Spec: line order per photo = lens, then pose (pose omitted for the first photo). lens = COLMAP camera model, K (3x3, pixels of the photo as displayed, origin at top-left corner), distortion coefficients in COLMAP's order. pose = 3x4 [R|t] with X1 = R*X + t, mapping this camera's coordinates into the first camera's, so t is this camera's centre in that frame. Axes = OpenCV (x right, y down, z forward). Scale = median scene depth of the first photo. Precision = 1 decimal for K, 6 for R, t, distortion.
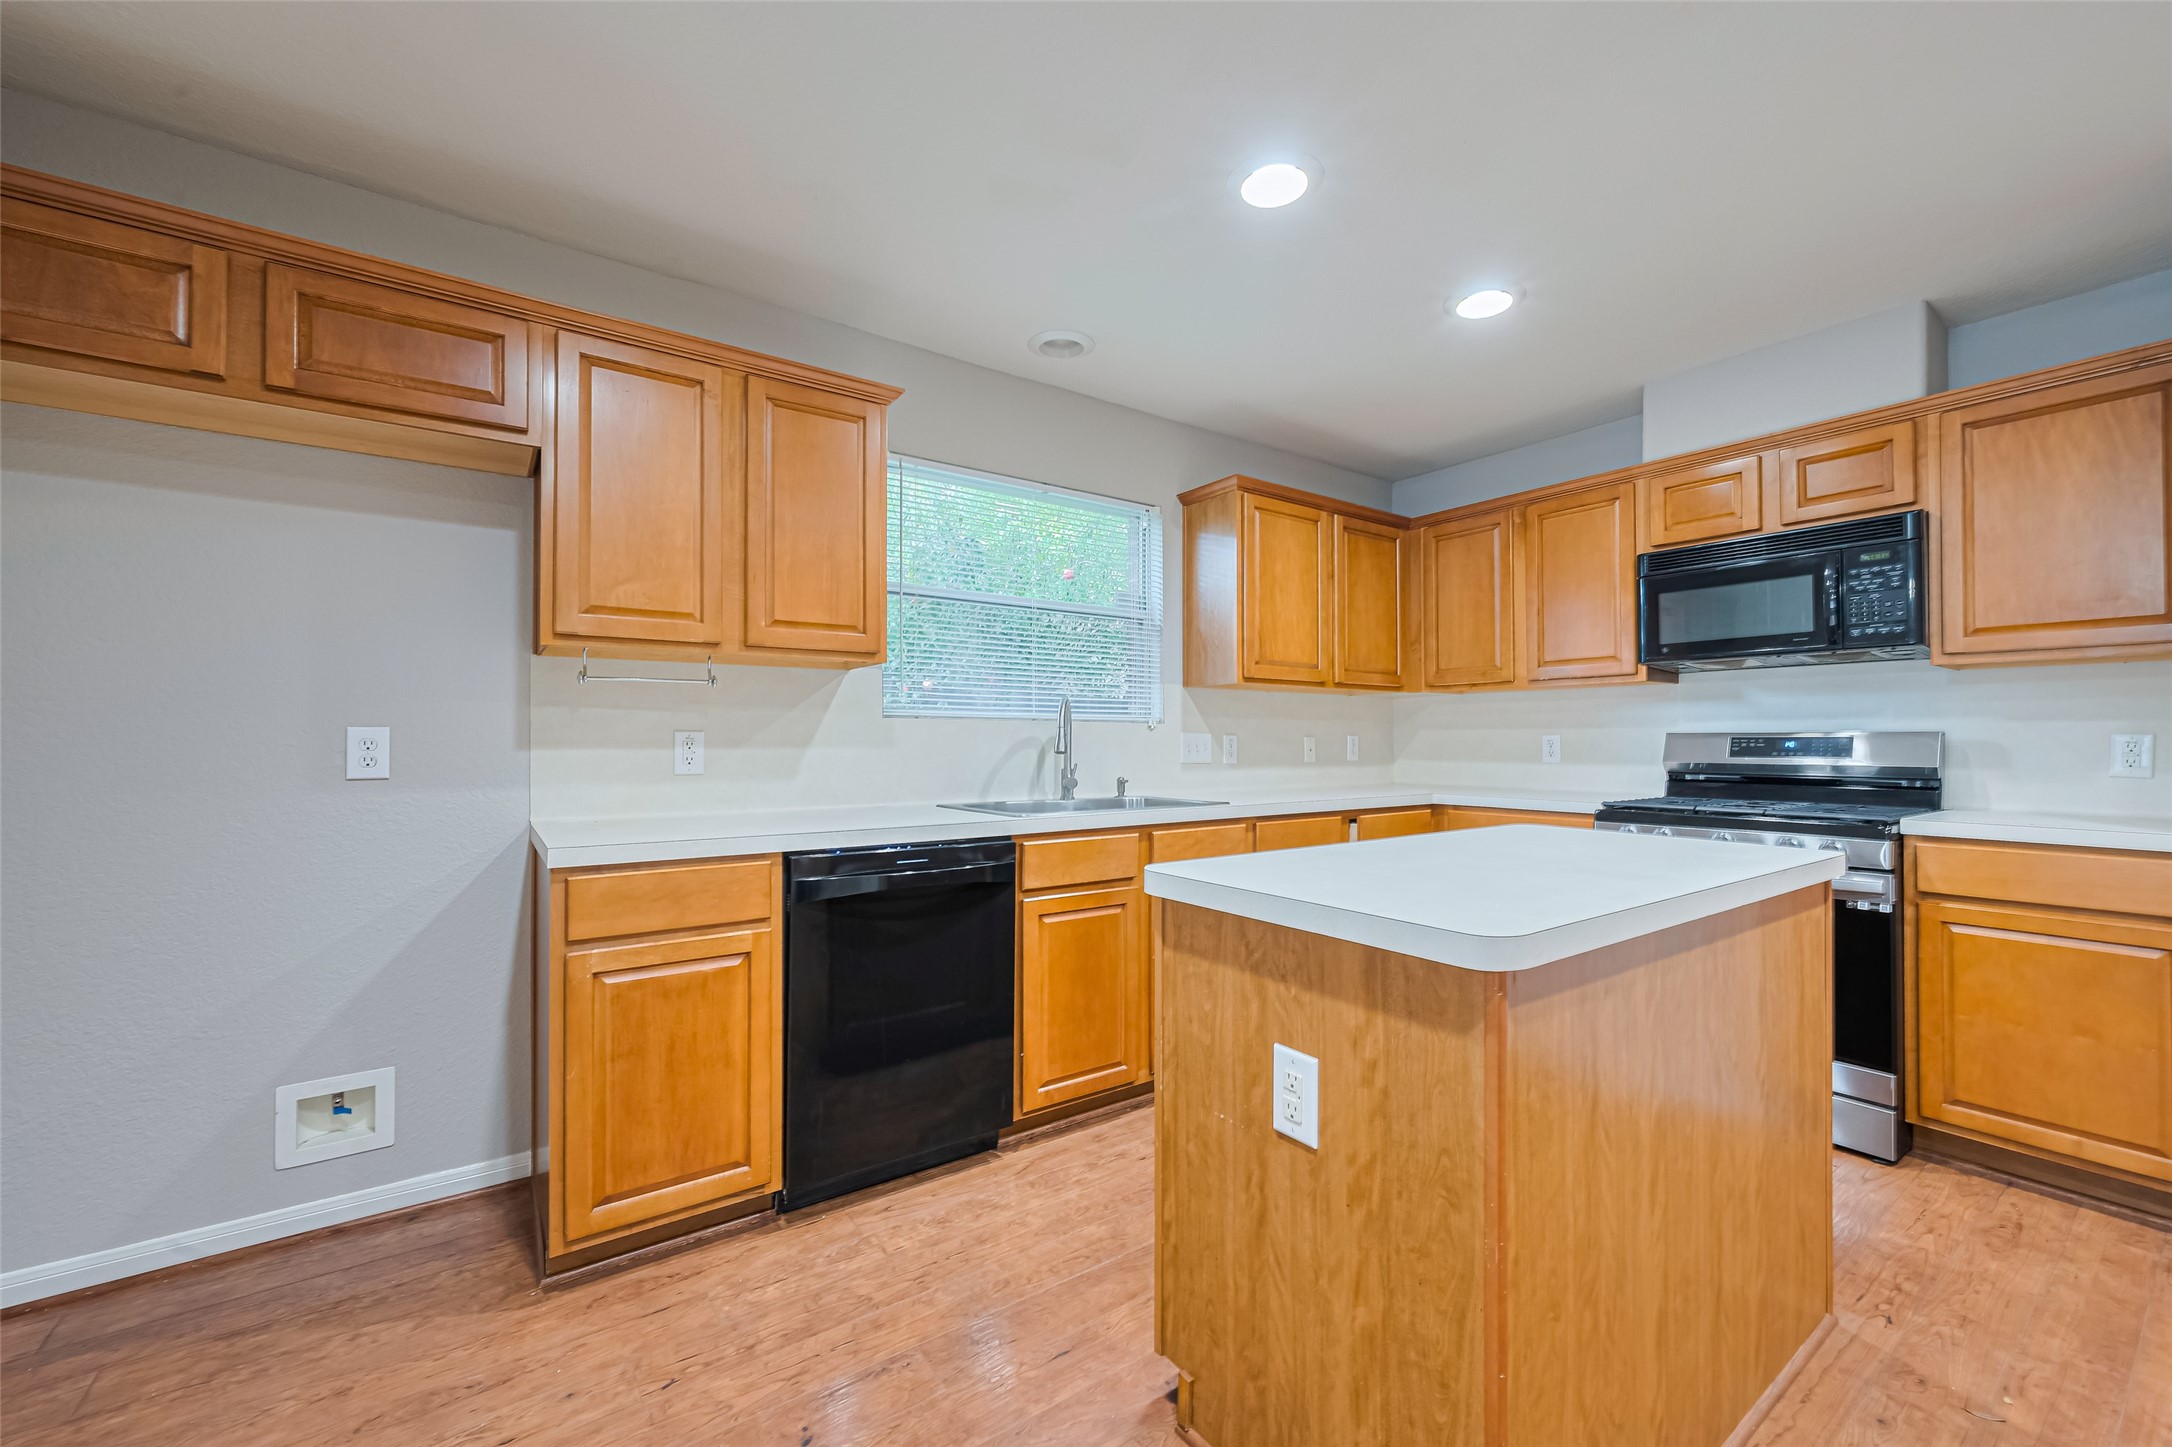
lens RADIAL K [[850.7, 0, 1097.2], [0, 850.7, 731.2], [0, 0, 1]] dist [0.001085, 0.000096]
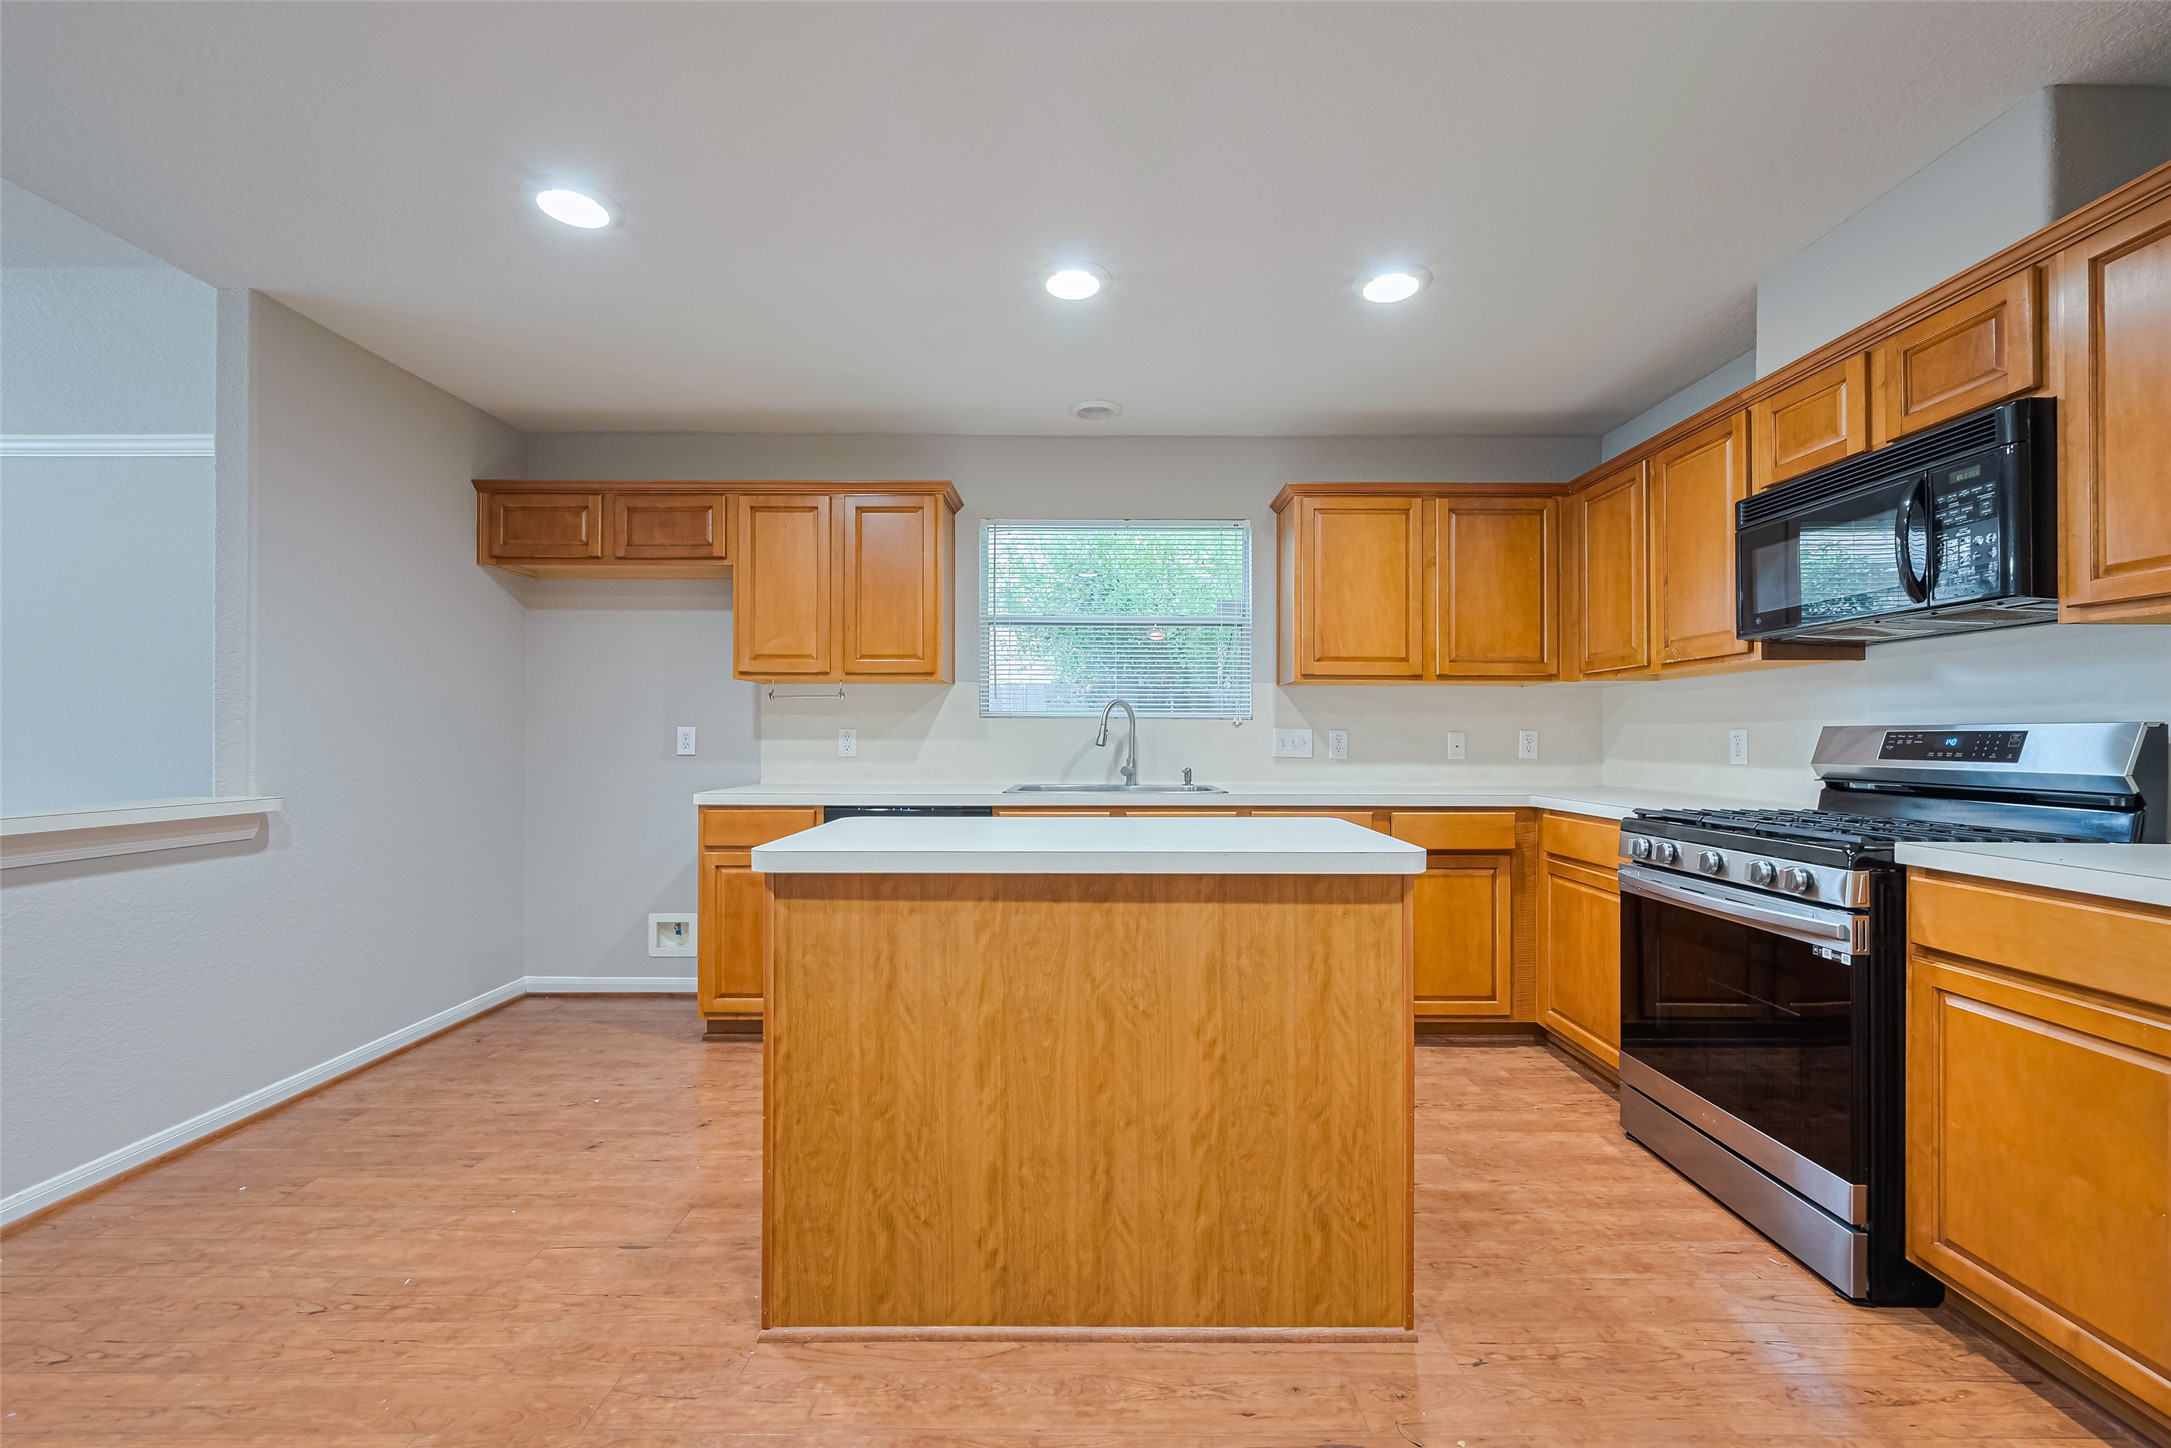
lens RADIAL K [[850.3, 0, 1106.2], [0, 850.3, 733.1], [0, 0, 1]] dist [0.001085, 0.000096]
pose [[0.818670, -0.000389, -0.574264, 0.843933], [0.003571, 0.999984, 0.004413, 0.003078], [0.574253, -0.005664, 0.818658, 0.015106]]
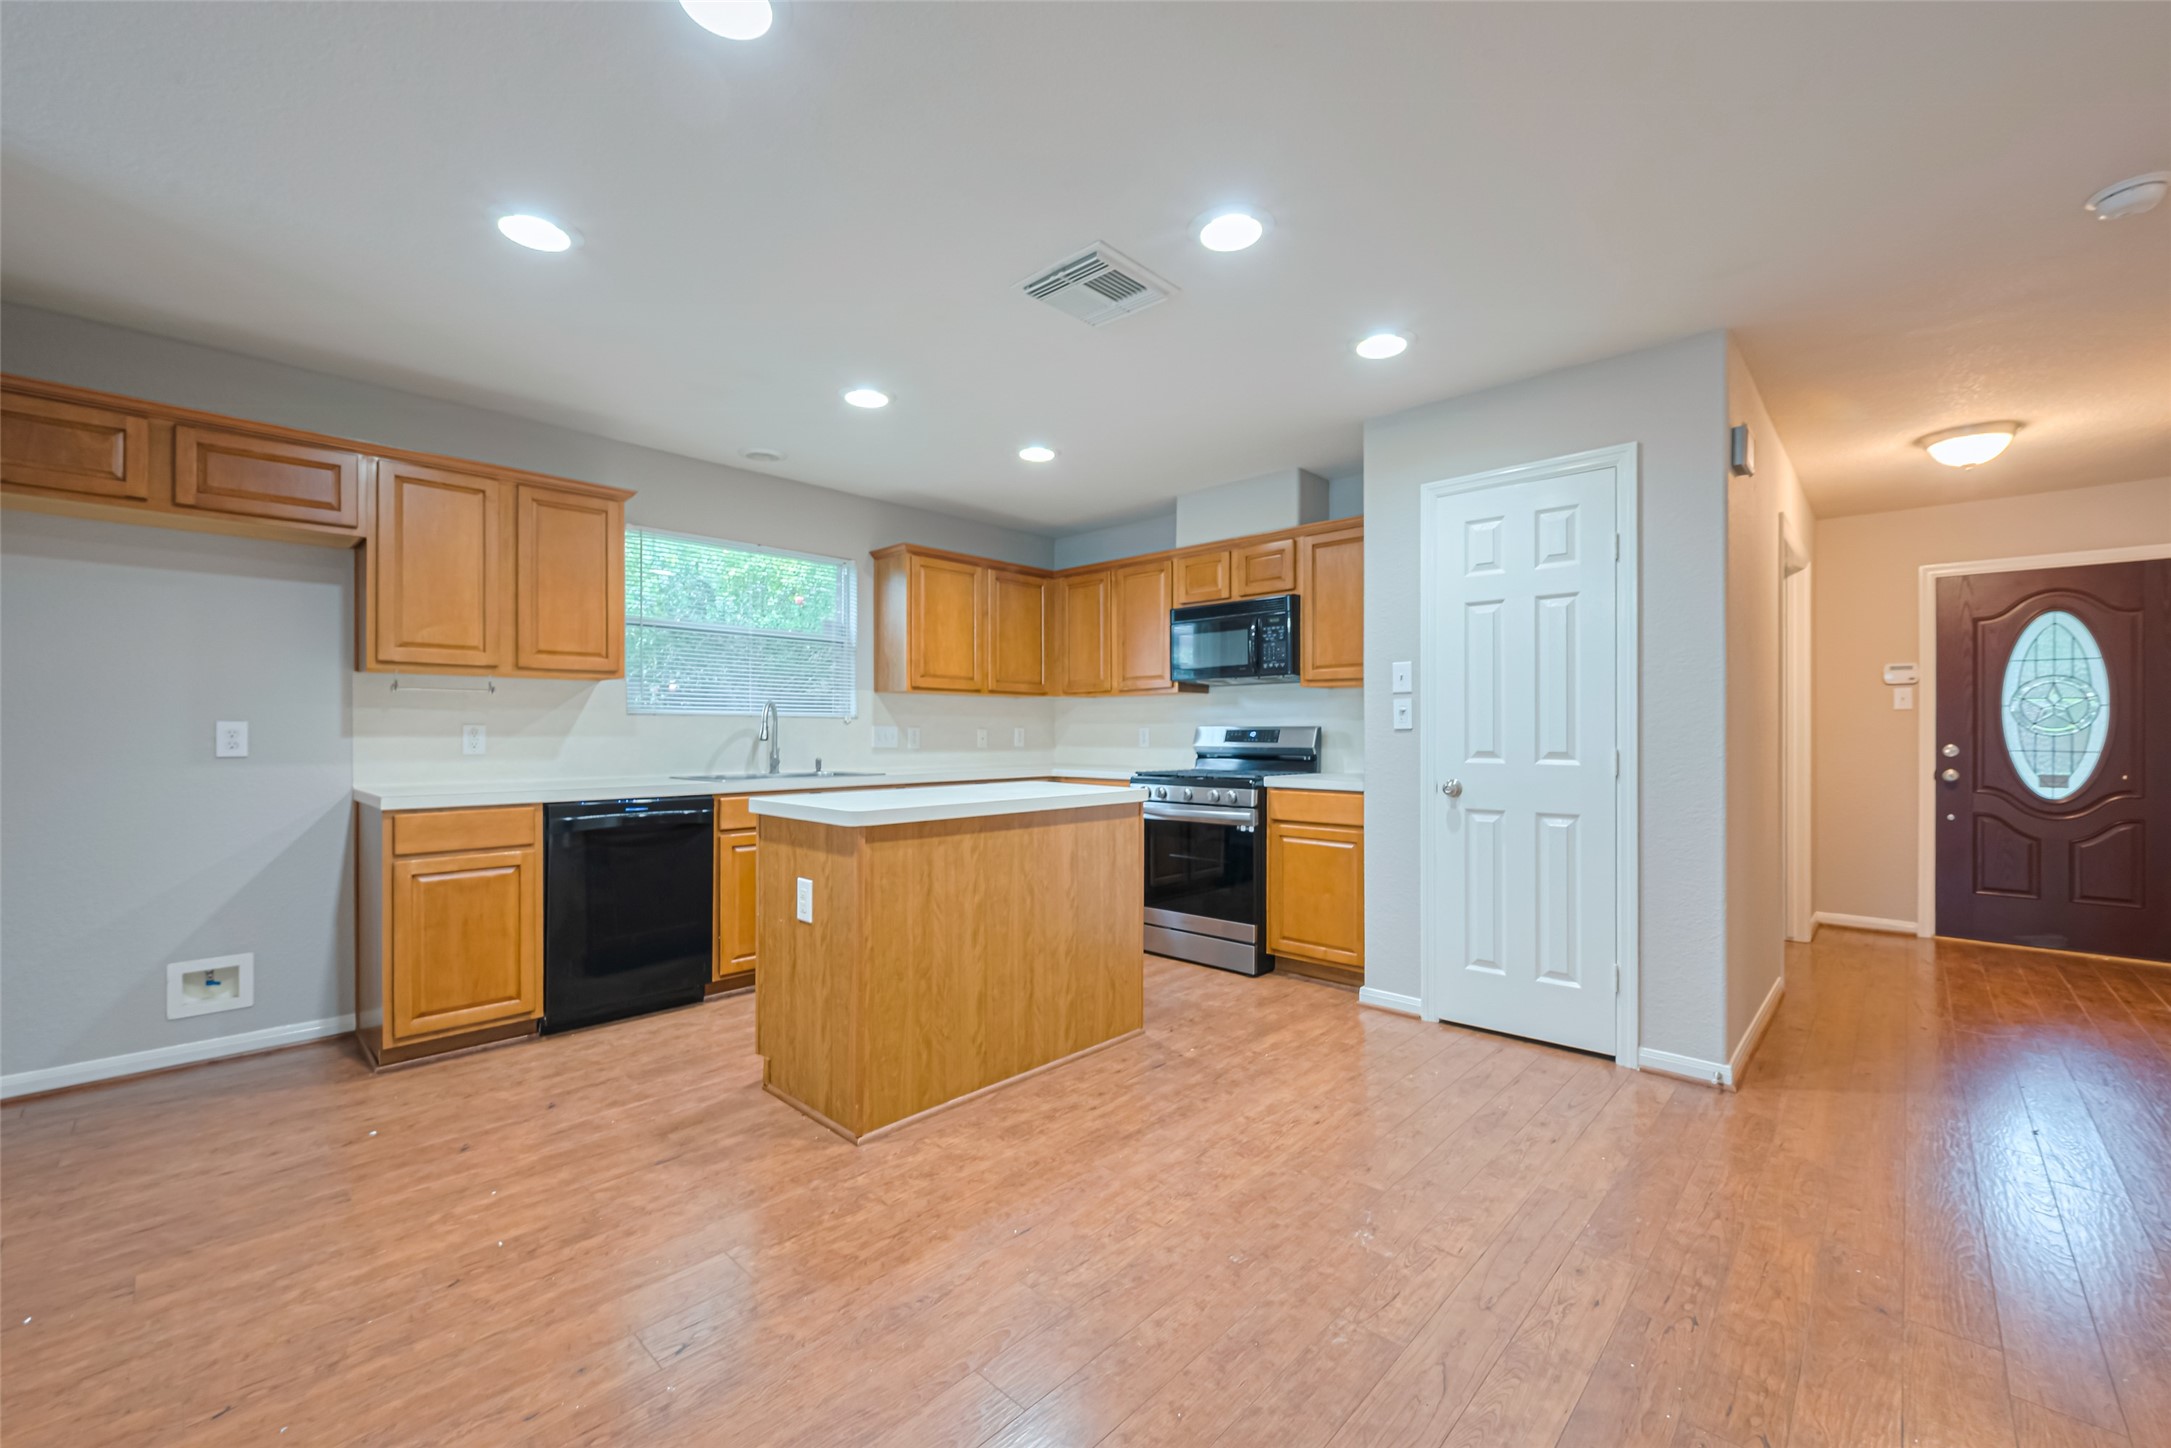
lens RADIAL K [[850.3, 0, 1082.8], [0, 850.3, 730.3], [0, 0, 1]] dist [0.001085, 0.000096]
pose [[0.982501, 0.000776, 0.186255, 0.277916], [-0.002311, 0.999965, 0.008025, -0.004679], [-0.186242, -0.008315, 0.982469, -0.638138]]
